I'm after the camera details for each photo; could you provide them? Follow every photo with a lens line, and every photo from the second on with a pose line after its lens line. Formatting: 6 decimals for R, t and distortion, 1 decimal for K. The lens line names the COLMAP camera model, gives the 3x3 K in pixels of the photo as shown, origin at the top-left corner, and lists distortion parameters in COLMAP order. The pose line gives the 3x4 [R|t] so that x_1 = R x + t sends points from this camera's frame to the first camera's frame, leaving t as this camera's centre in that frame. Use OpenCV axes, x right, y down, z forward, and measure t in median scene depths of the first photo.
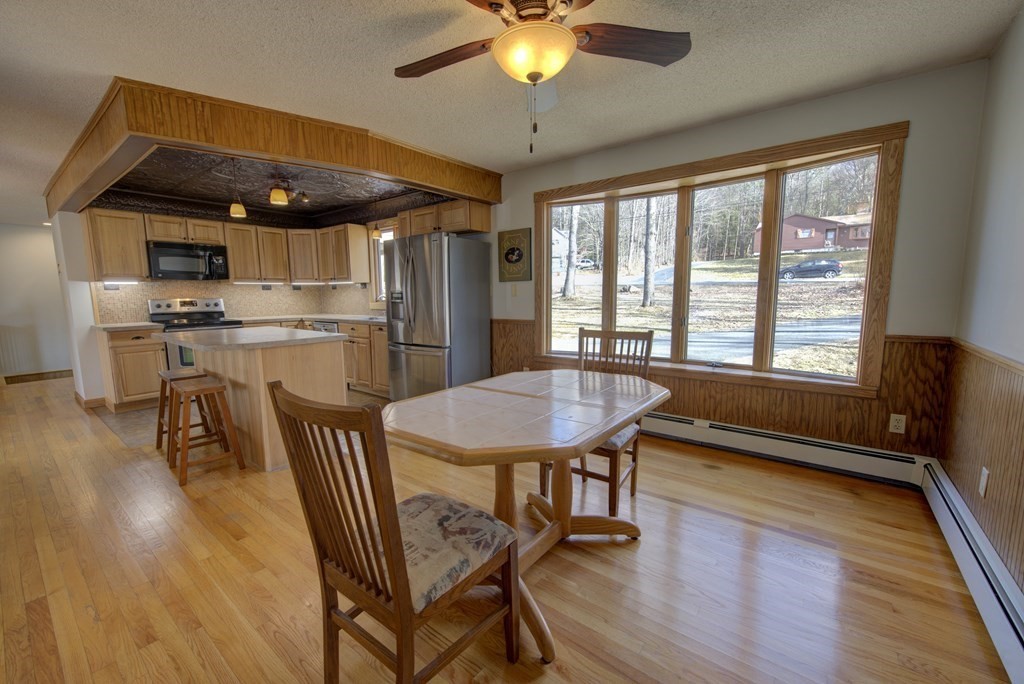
lens RADIAL K [[413.7, 0, 513.1], [0, 413.7, 345.6], [0, 0, 1]] dist [0.001600, -0.002212]
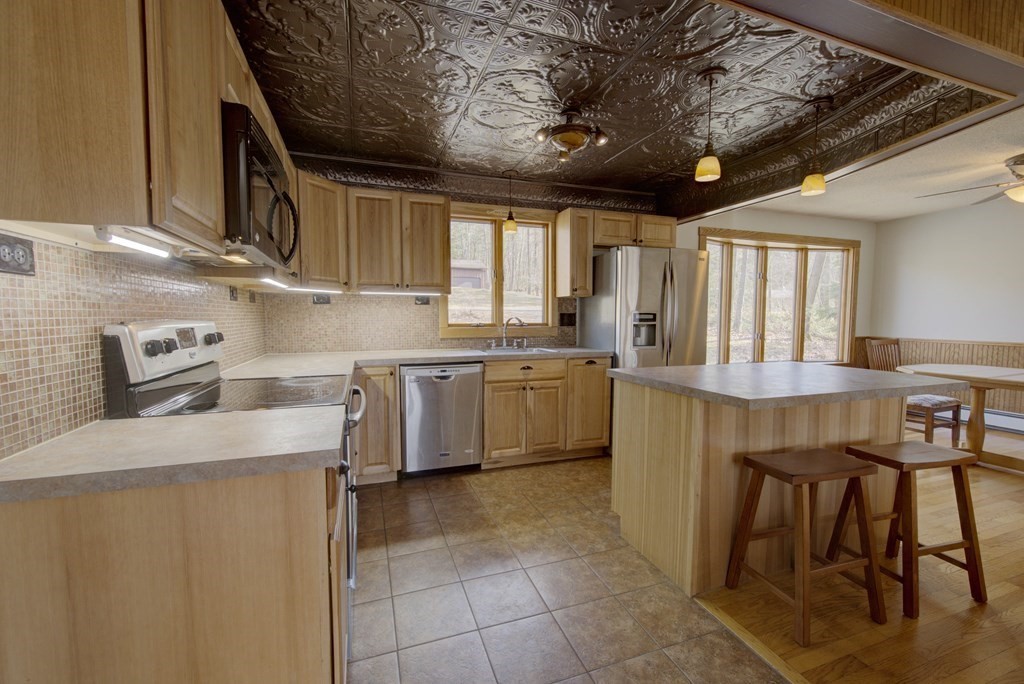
lens RADIAL K [[413.7, 0, 500.9], [0, 413.7, 341.7], [0, 0, 1]] dist [0.001600, -0.002212]
pose [[0.555030, -0.041500, 0.830794, -1.115187], [0.100176, 0.994821, -0.017230, -0.087371], [-0.825776, 0.092789, 0.556313, 0.796335]]
